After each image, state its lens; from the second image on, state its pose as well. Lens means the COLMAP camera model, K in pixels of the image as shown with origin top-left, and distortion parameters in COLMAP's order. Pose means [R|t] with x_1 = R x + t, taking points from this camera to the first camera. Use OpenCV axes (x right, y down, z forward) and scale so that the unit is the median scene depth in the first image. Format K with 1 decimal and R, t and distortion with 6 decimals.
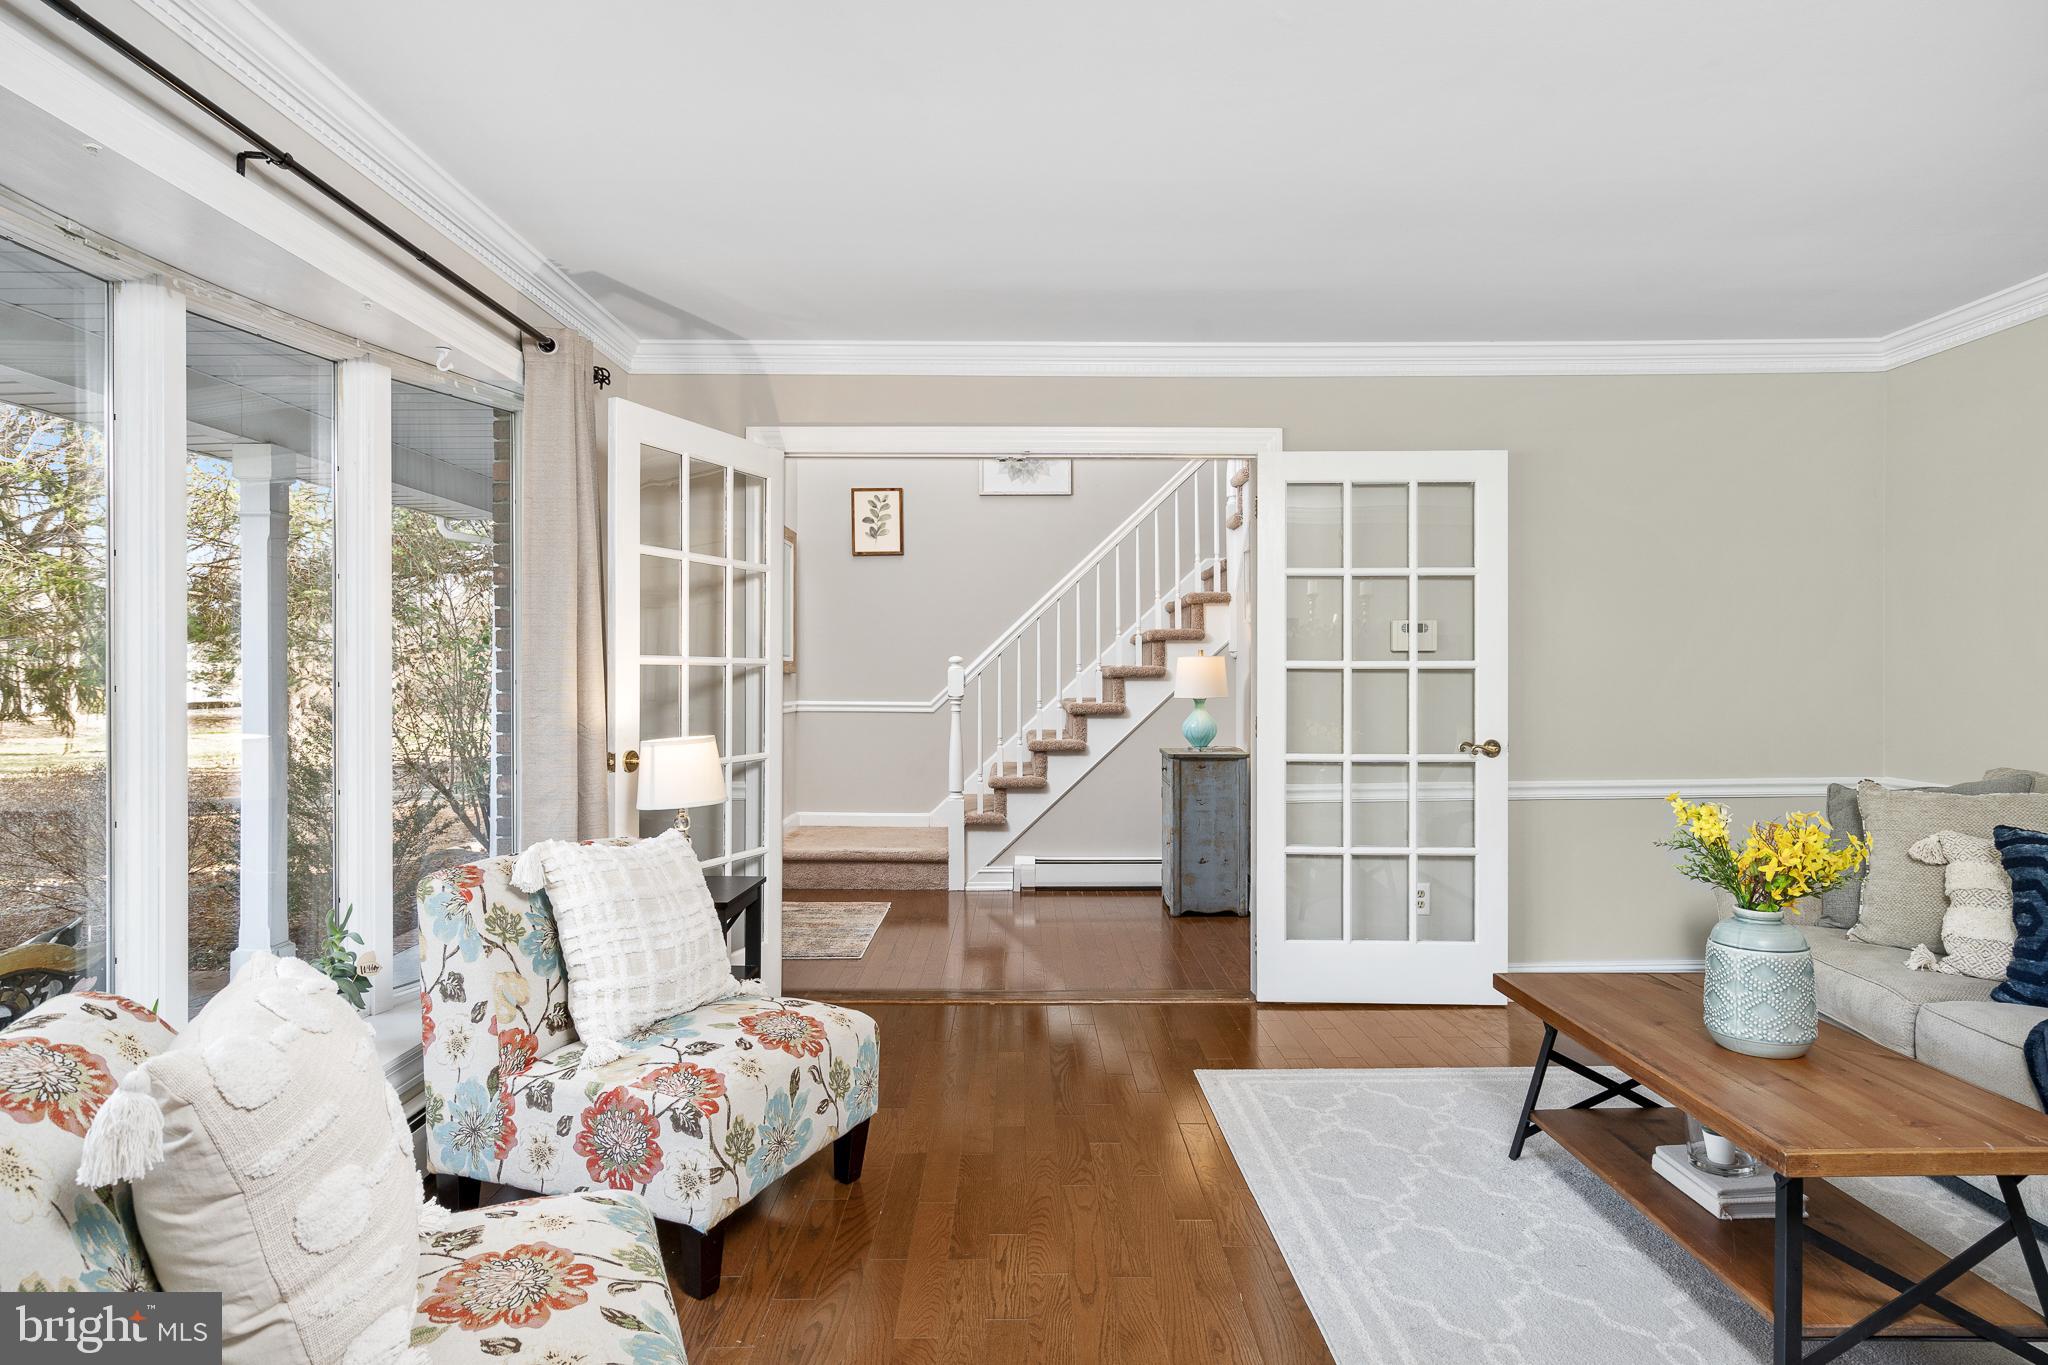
lens RADIAL K [[1148.6, 0, 1011.0], [0, 1148.6, 676.4], [0, 0, 1]] dist [0.001098, -0.000149]
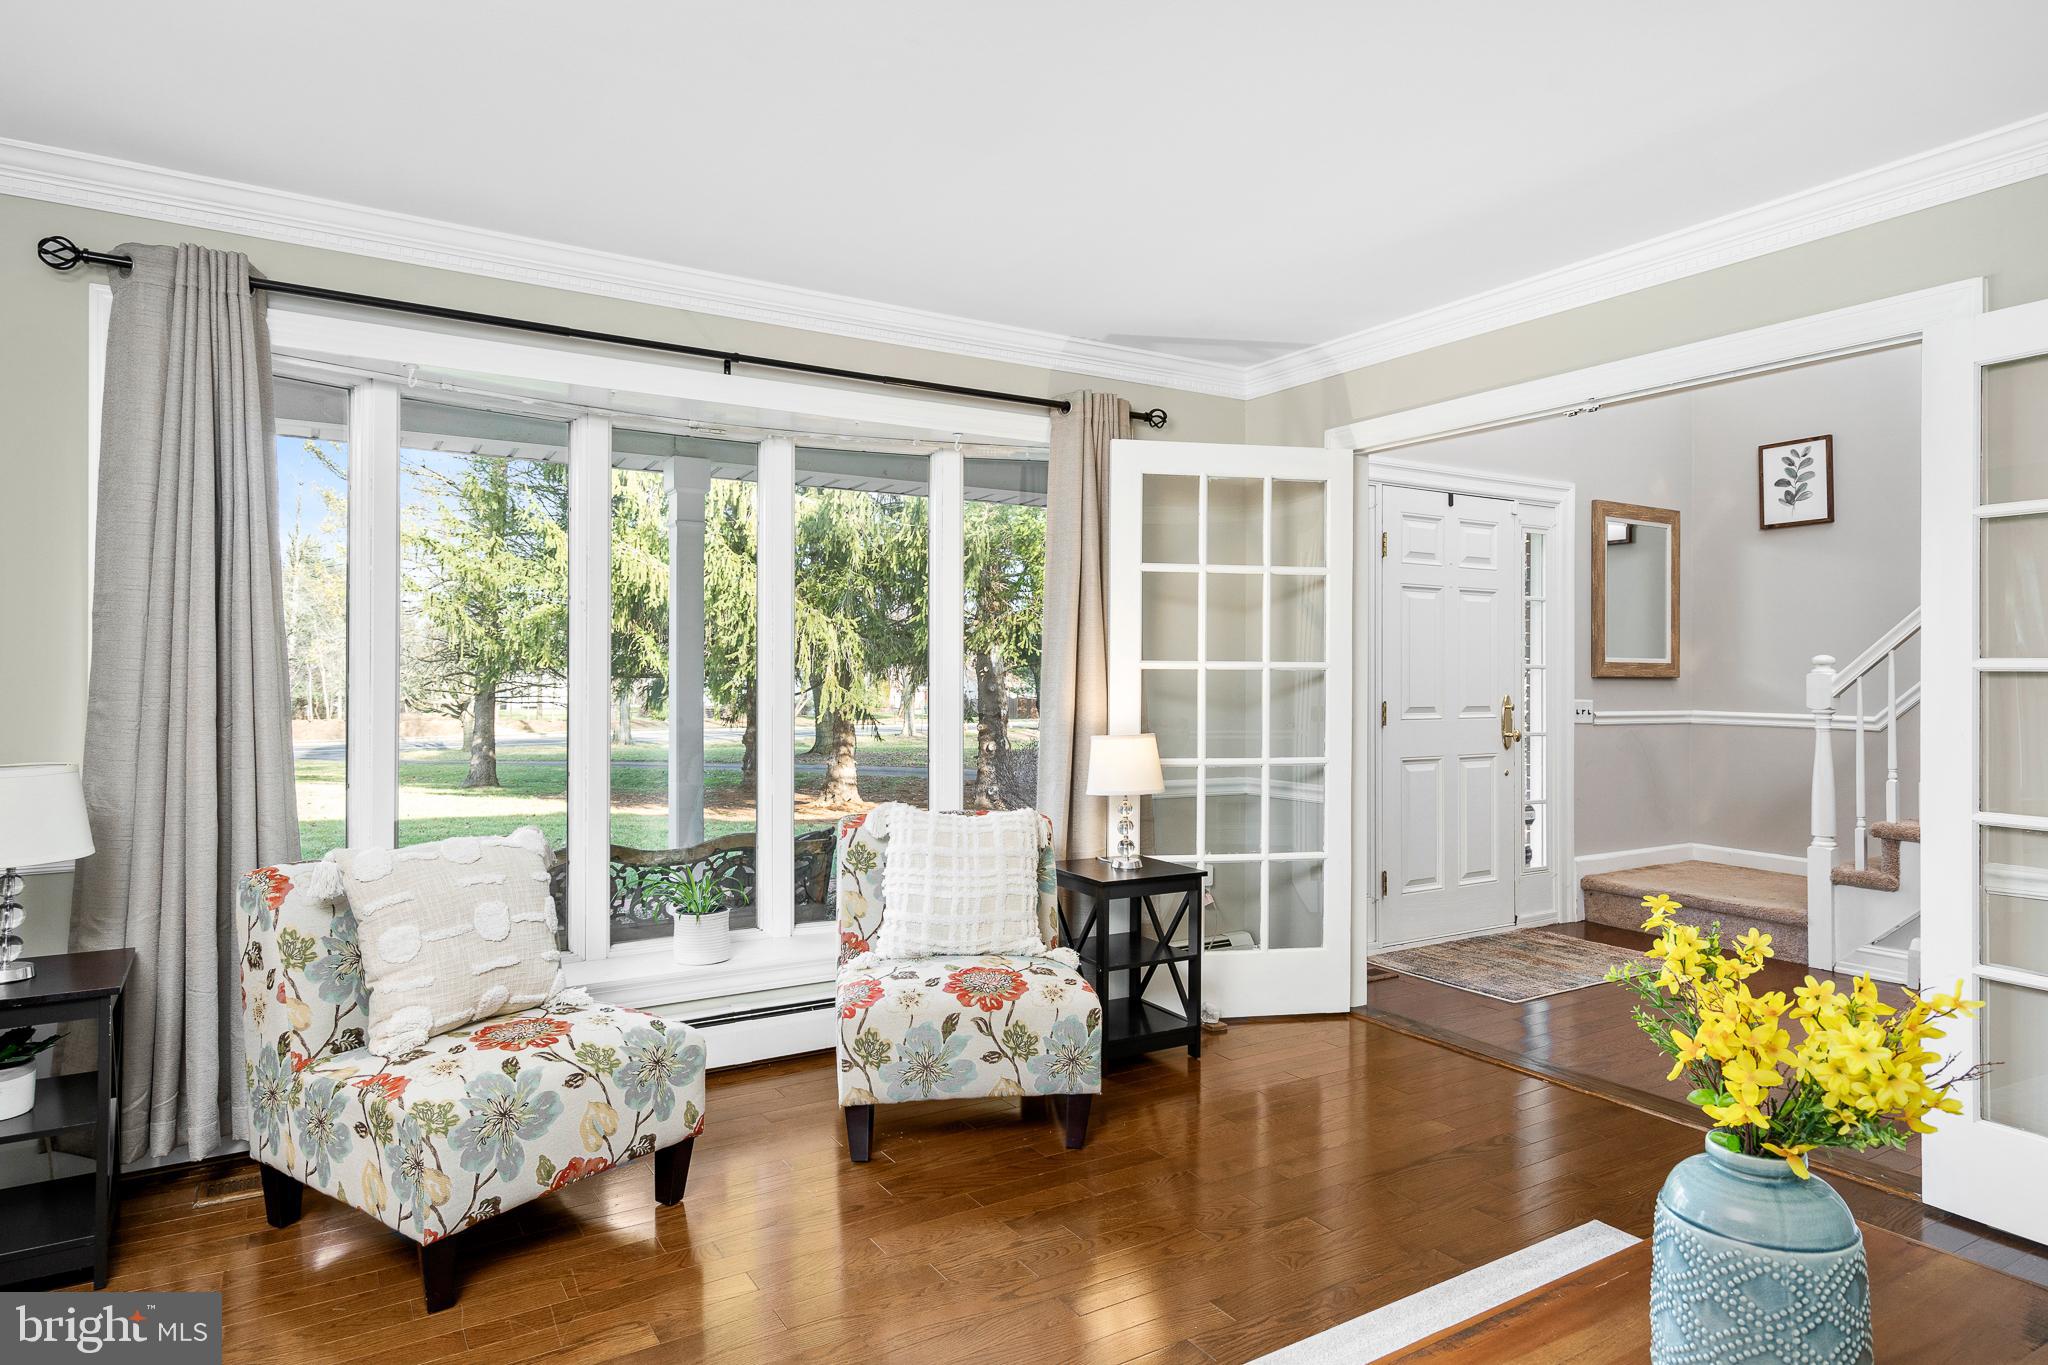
lens RADIAL K [[1148.6, 0, 1011.0], [0, 1148.6, 676.4], [0, 0, 1]] dist [0.001098, -0.000149]
pose [[0.525548, 0.001674, -0.850762, 0.505240], [-0.003371, 0.999994, -0.000115, -0.002592], [0.850757, 0.002928, 0.525551, 0.256197]]
